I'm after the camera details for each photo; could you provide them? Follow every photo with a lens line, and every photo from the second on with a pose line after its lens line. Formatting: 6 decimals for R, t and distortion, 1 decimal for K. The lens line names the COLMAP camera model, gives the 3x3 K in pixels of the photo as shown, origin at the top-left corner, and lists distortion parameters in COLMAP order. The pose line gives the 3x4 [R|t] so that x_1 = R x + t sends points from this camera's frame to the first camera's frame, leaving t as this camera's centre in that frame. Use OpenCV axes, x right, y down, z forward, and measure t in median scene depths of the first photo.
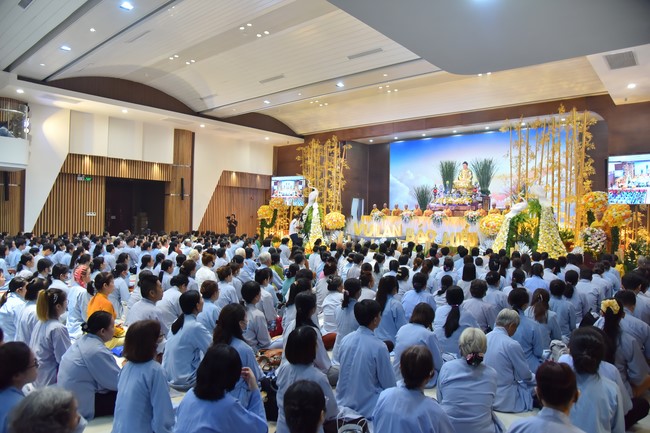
lens RADIAL K [[443.4, 0, 325.0], [0, 443.4, 216.5], [0, 0, 1]] dist [-0.124916, 0.066460]
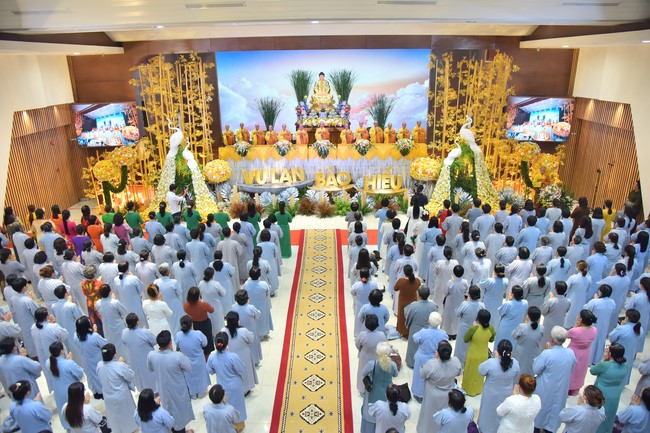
lens RADIAL K [[443.4, 0, 325.0], [0, 443.4, 216.5], [0, 0, 1]] dist [-0.124916, 0.066460]
pose [[0.766504, -0.243499, 0.594289, -0.282950], [0.026118, 0.936392, 0.349983, -0.164968], [-0.641708, -0.252742, 0.724108, 0.276114]]
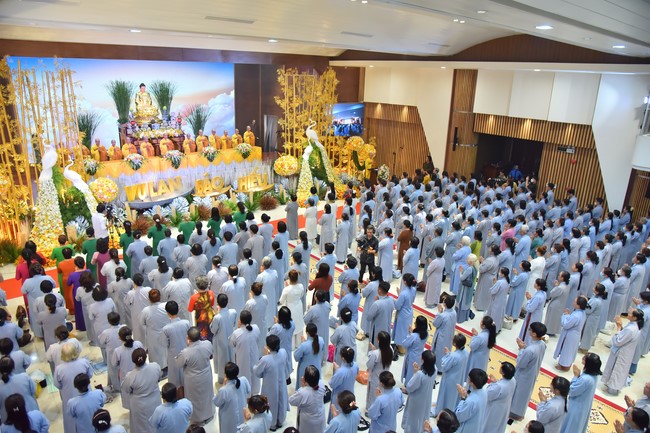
lens RADIAL K [[443.4, 0, 325.0], [0, 443.4, 216.5], [0, 0, 1]] dist [-0.124916, 0.066460]
pose [[0.152925, -0.317764, 0.935756, -0.524213], [-0.032746, 0.944745, 0.326168, -0.169643], [-0.987695, -0.080522, 0.134070, 0.508670]]
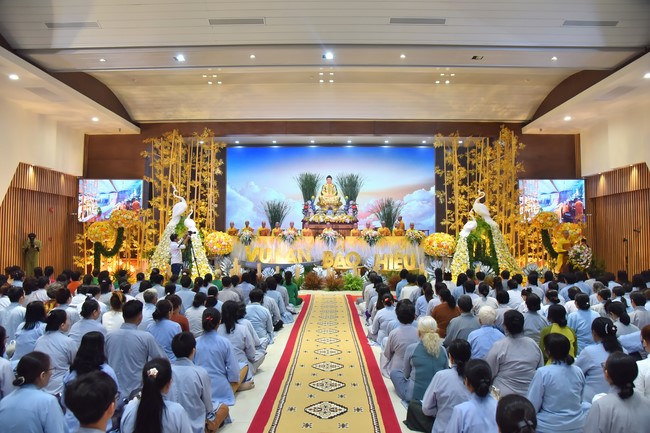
lens RADIAL K [[443.4, 0, 325.0], [0, 443.4, 216.5], [0, 0, 1]] dist [-0.124916, 0.066460]
pose [[0.769088, 0.016537, 0.638928, -0.279355], [0.009660, 0.999250, -0.037492, -0.005749], [-0.639069, 0.035007, 0.768352, 0.303406]]
